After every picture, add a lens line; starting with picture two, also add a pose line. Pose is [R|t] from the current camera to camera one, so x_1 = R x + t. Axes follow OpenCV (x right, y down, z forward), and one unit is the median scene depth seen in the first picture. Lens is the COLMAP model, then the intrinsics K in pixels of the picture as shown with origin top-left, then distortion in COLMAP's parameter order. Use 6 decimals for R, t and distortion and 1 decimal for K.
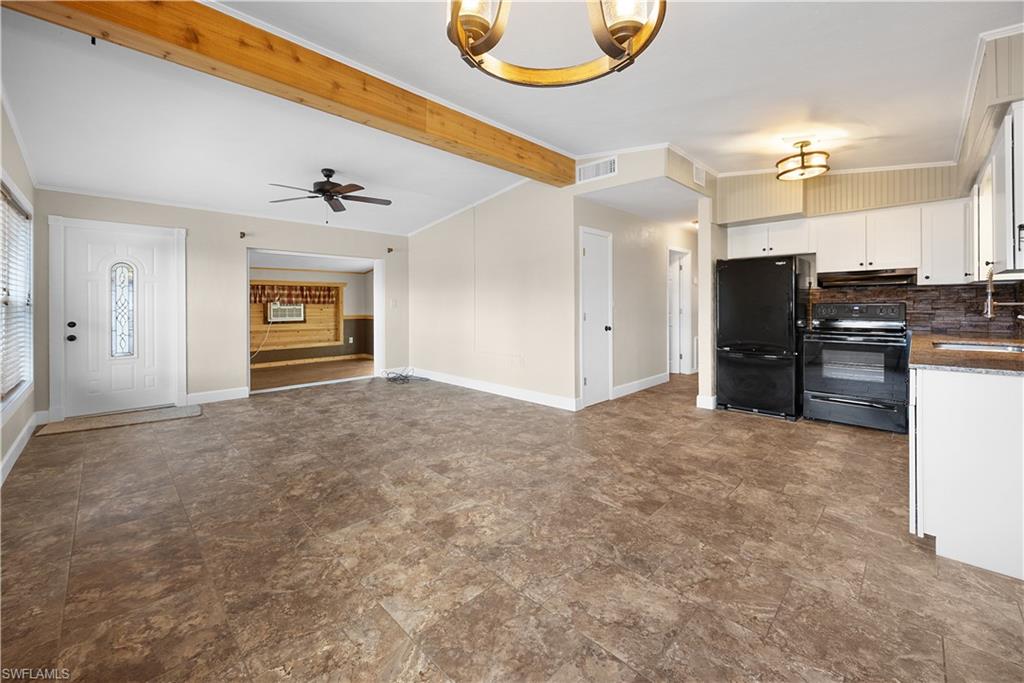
lens RADIAL K [[407.2, 0, 513.1], [0, 407.2, 302.9], [0, 0, 1]] dist [-0.002169, 0.000179]
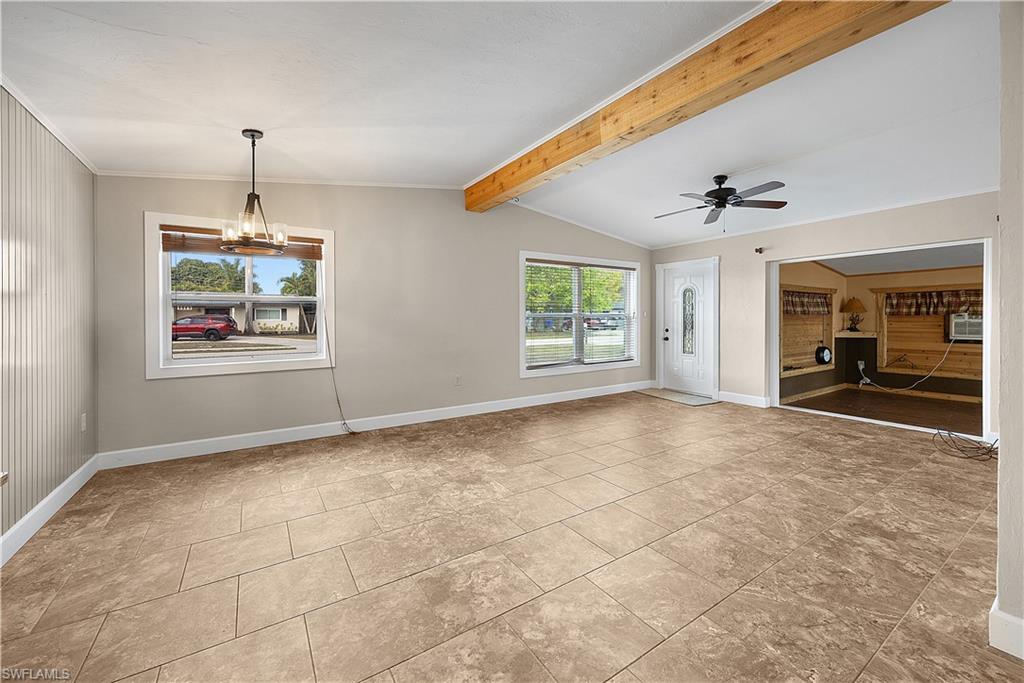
lens RADIAL K [[407.2, 0, 515.5], [0, 407.2, 320.1], [0, 0, 1]] dist [-0.002169, 0.000179]
pose [[-0.211197, 0.008438, -0.977407, 1.034118], [0.006974, 0.999950, 0.007126, -0.002583], [0.977419, -0.005312, -0.211245, 1.305873]]
